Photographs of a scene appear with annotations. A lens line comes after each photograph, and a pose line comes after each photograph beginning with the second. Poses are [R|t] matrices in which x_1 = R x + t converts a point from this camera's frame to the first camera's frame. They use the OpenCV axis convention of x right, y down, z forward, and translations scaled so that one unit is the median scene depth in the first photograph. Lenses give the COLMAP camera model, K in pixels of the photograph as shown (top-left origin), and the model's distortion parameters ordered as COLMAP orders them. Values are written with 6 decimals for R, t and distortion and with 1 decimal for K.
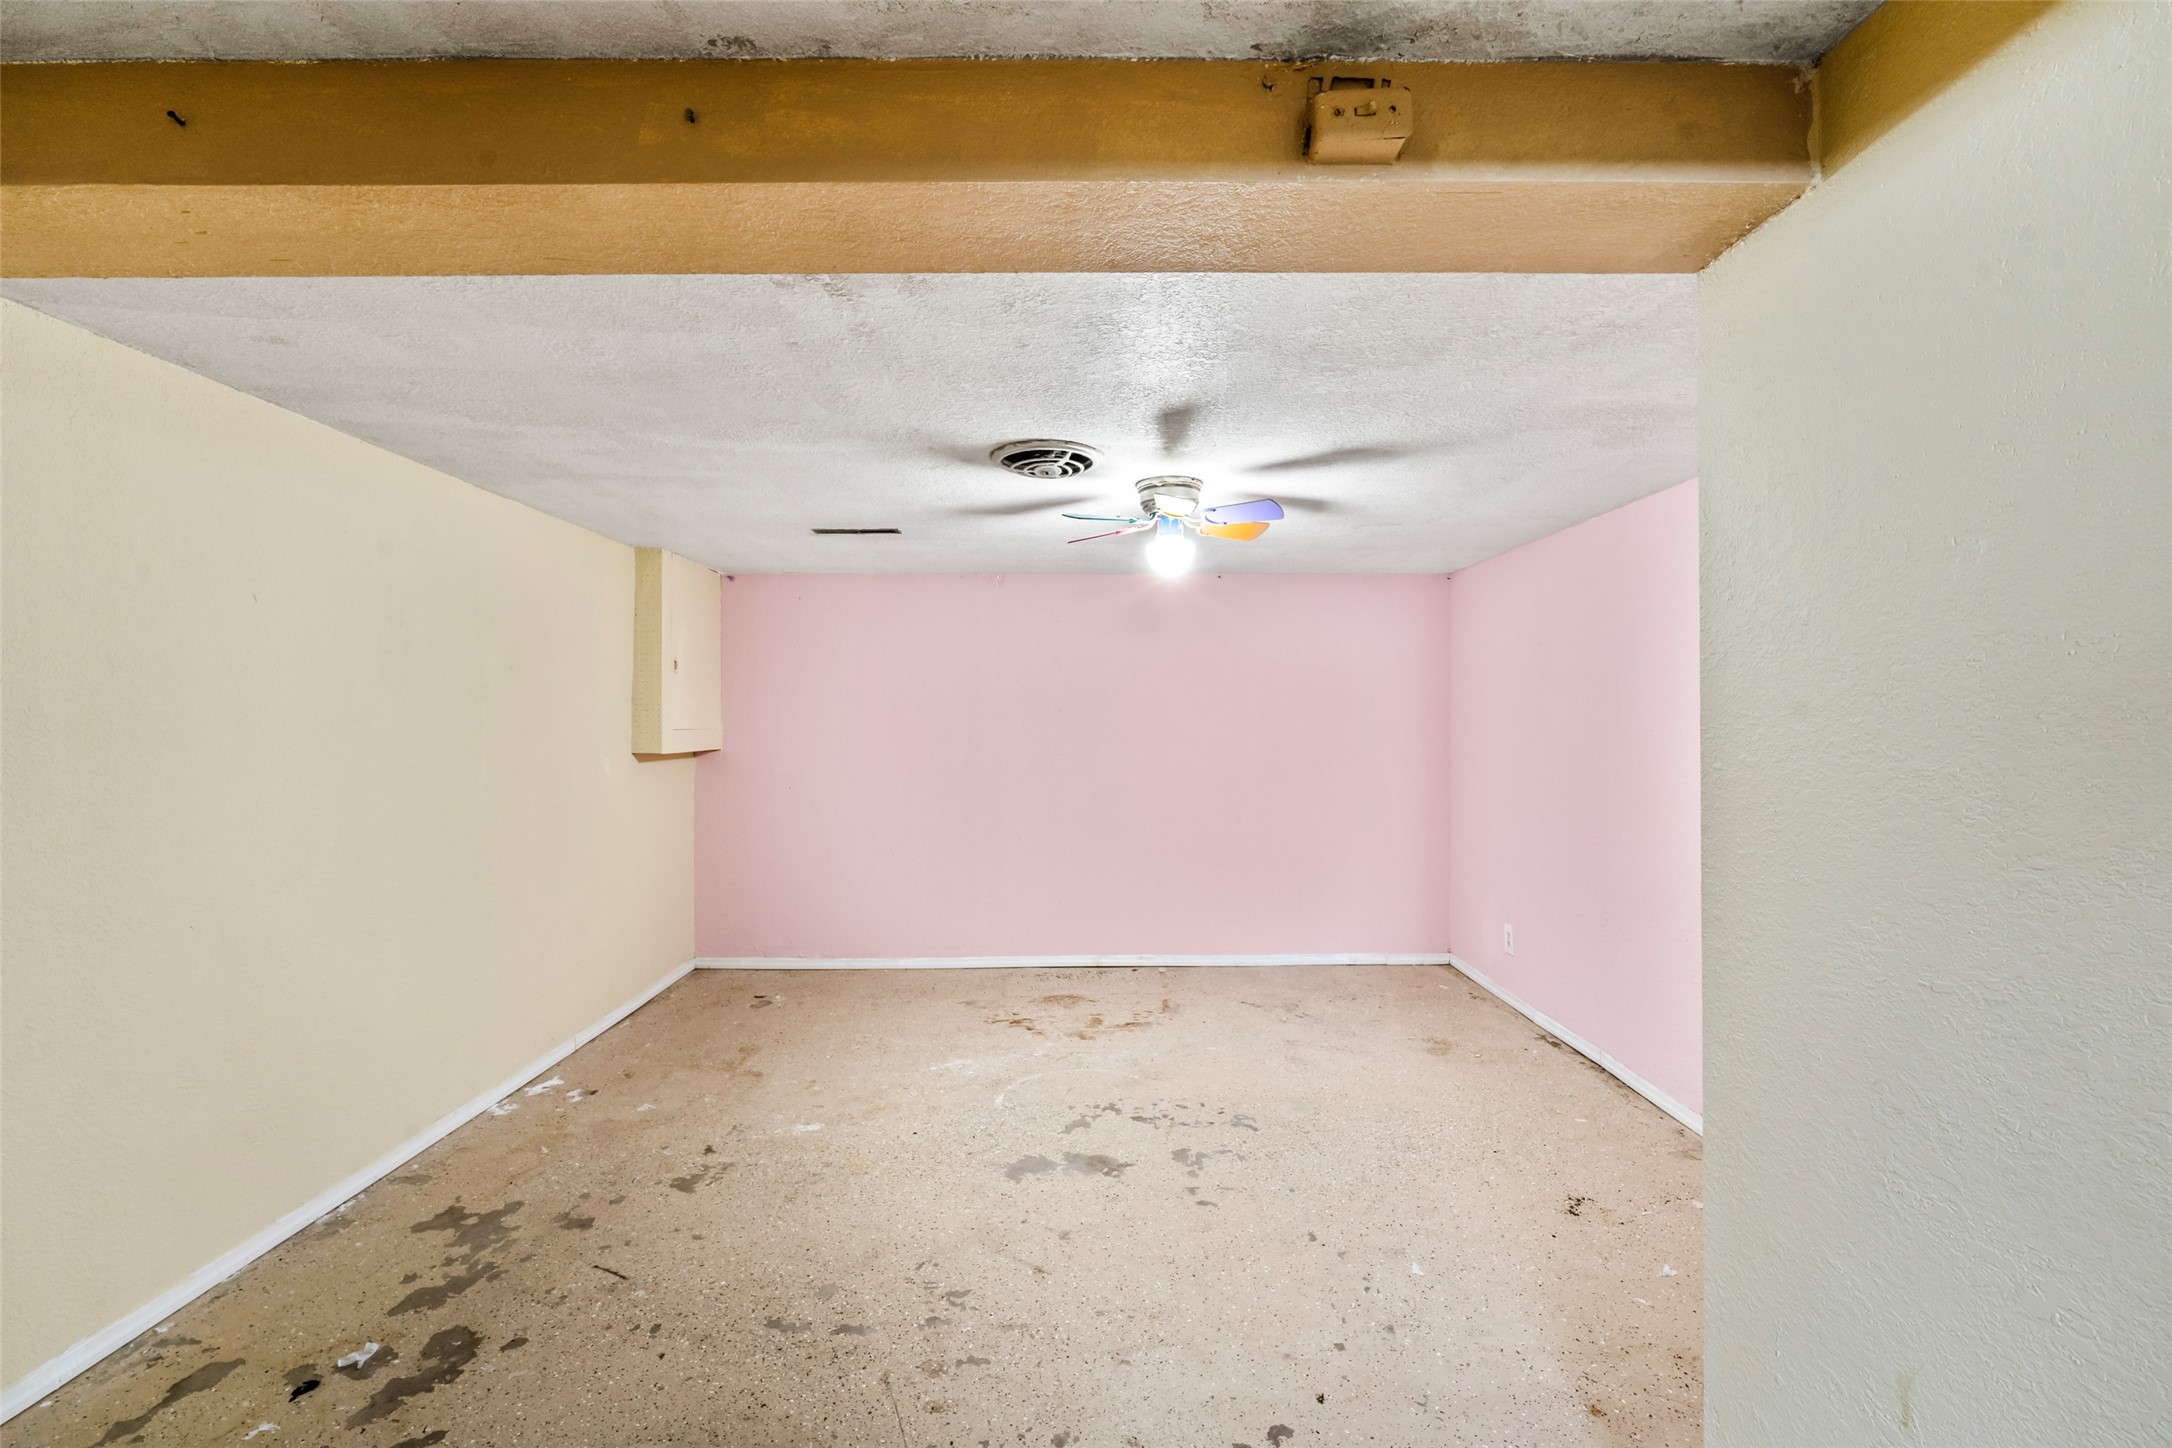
lens RADIAL K [[908.7, 0, 1085.8], [0, 908.7, 720.2], [0, 0, 1]] dist [0.005187, -0.003383]
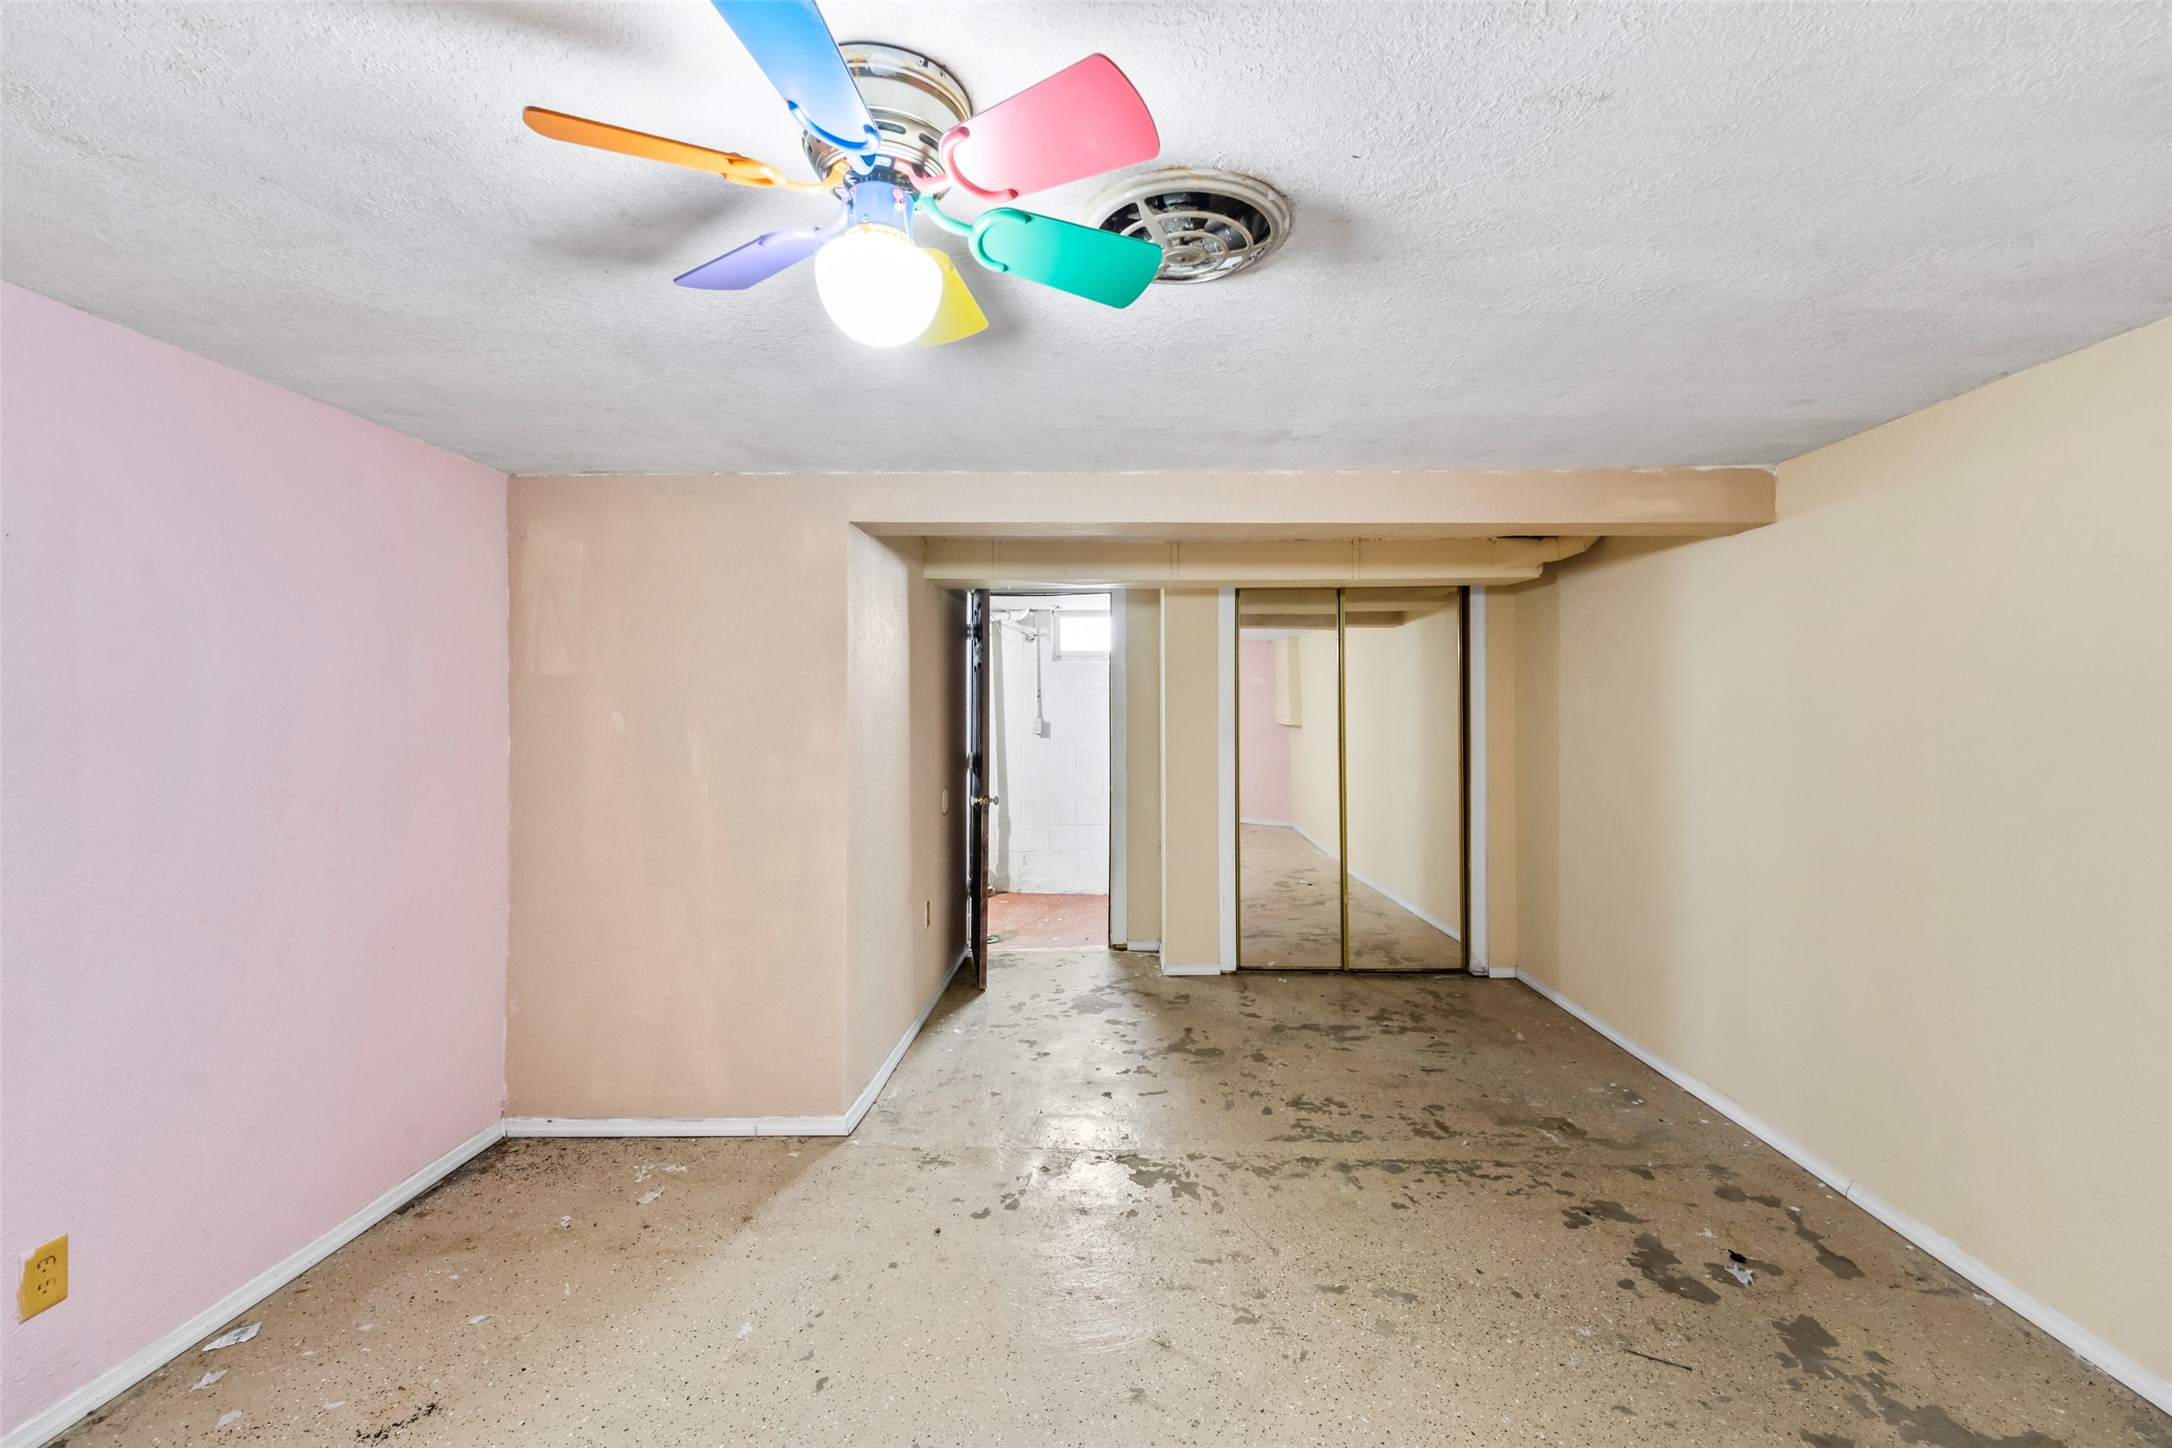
lens RADIAL K [[908.7, 0, 1090.5], [0, 908.7, 719.4], [0, 0, 1]] dist [0.005187, -0.003383]
pose [[-0.999165, -0.003180, 0.040741, -0.014732], [-0.003016, 0.999987, 0.004099, -0.007734], [-0.040753, 0.003973, -0.999161, 2.016980]]
